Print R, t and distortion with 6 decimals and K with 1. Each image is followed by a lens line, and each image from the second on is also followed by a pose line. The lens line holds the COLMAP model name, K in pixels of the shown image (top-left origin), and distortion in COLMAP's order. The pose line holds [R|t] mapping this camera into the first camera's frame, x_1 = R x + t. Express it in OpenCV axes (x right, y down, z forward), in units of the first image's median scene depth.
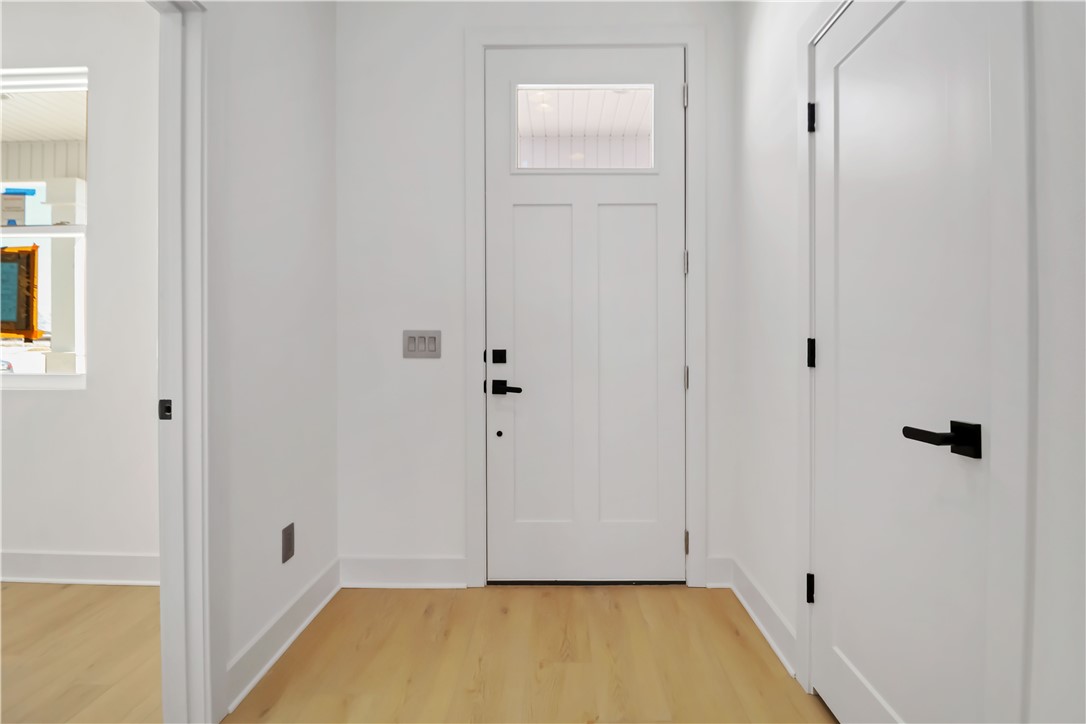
lens RADIAL K [[546.2, 0, 543.7], [0, 546.2, 342.2], [0, 0, 1]] dist [-0.016716, -0.000754]
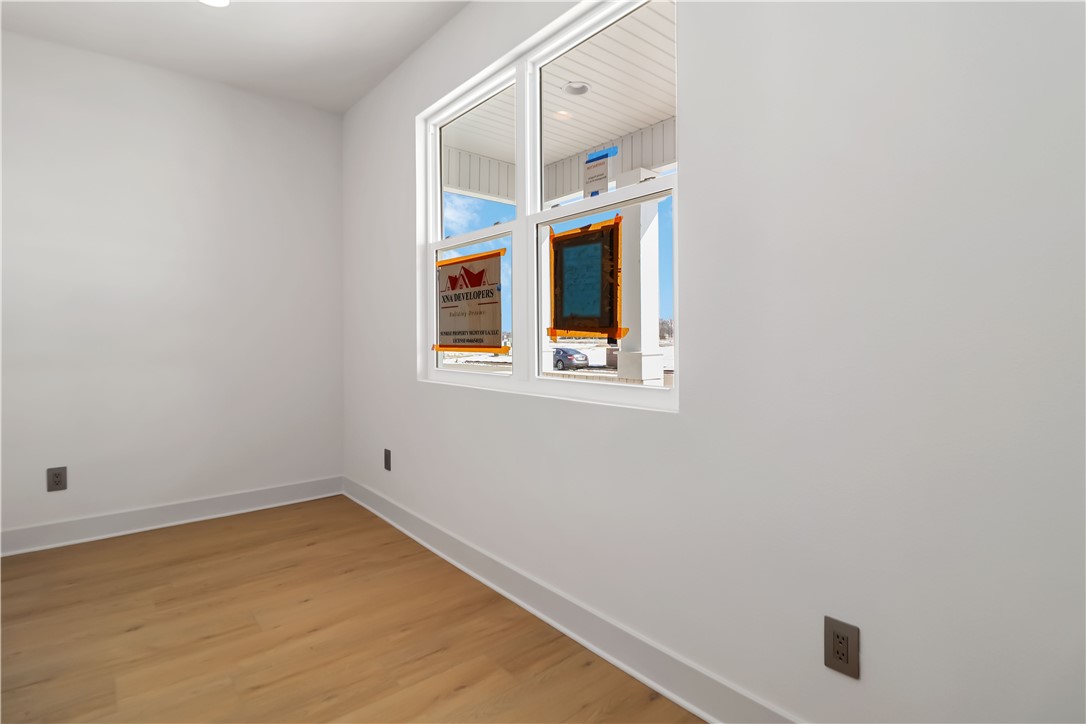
lens RADIAL K [[546.2, 0, 544.9], [0, 546.2, 357.0], [0, 0, 1]] dist [-0.016716, -0.000754]
pose [[0.654324, 0.021310, -0.755914, -0.424682], [0.003392, 0.999510, 0.031113, -0.004783], [0.756207, -0.022922, 0.653931, 0.409739]]
